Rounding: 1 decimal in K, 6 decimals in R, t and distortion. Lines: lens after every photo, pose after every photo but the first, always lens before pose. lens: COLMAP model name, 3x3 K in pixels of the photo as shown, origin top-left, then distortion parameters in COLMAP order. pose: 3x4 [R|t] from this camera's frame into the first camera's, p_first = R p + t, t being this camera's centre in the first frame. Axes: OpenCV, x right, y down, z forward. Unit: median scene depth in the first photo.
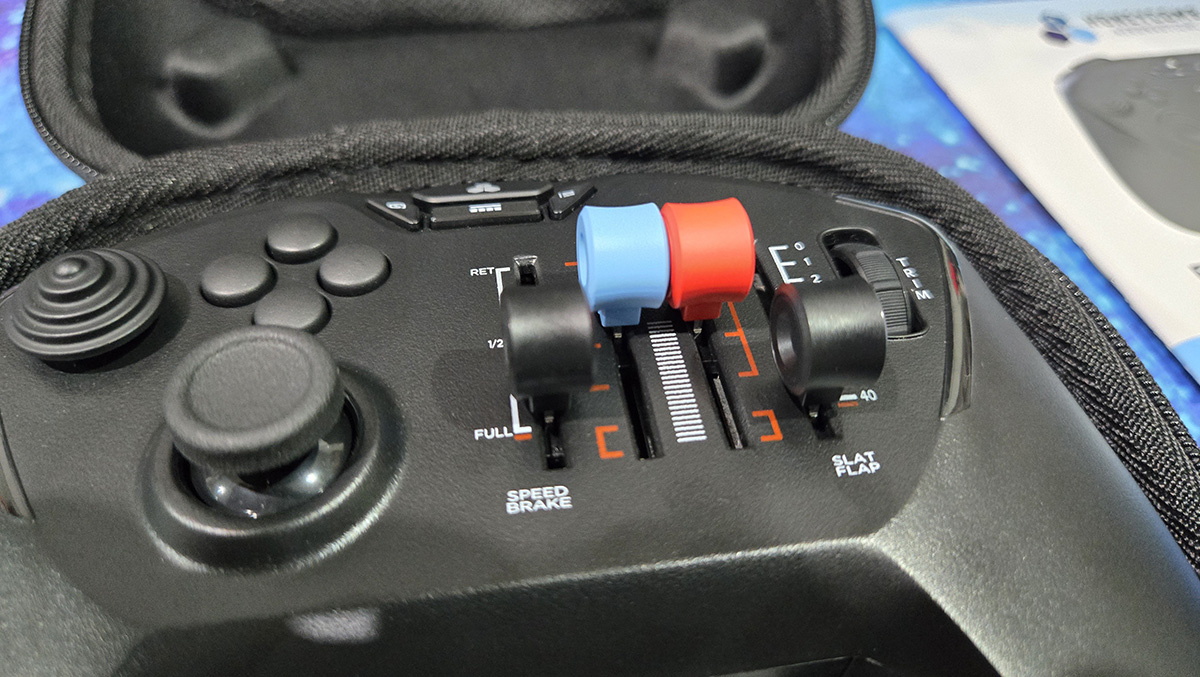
lens RADIAL K [[909.3, 0, 596.8], [0, 909.3, 333.5], [0, 0, 1]] dist [-0.011879, 0.012038]
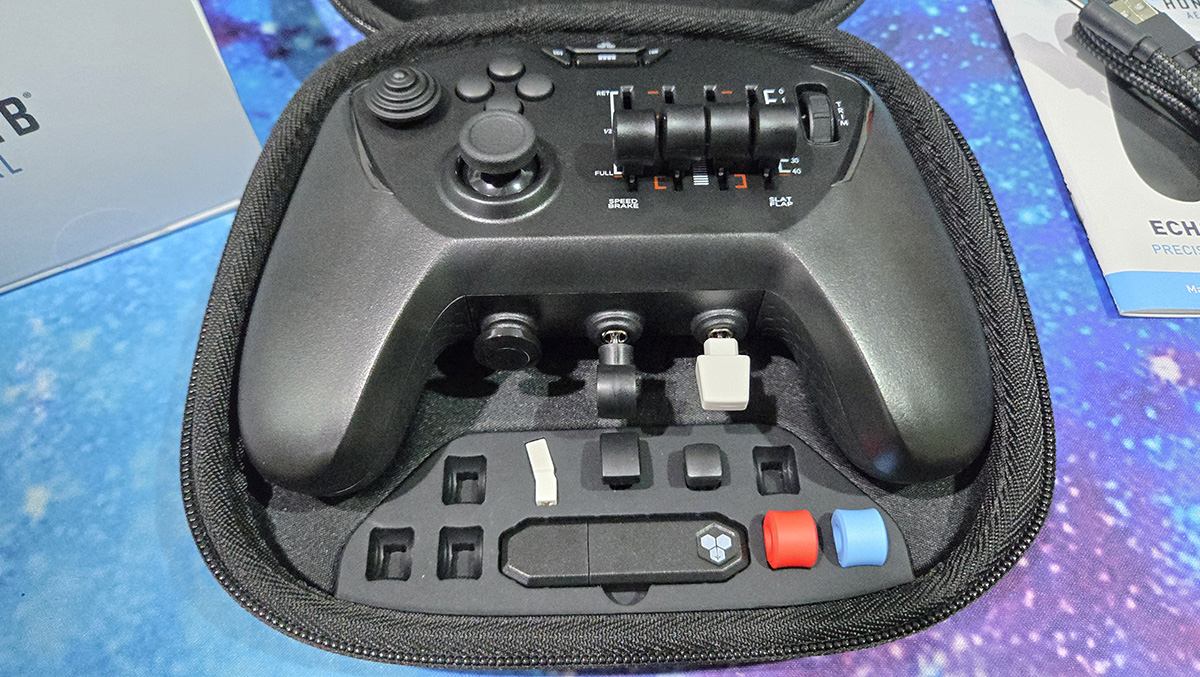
lens RADIAL K [[909.3, 0, 603.3], [0, 909.3, 352.3], [0, 0, 1]] dist [-0.011879, 0.012038]
pose [[0.991938, 0.093098, -0.085974, 0.088537], [-0.076453, 0.980712, 0.179884, 0.125087], [0.101063, -0.171861, 0.979924, -0.969751]]
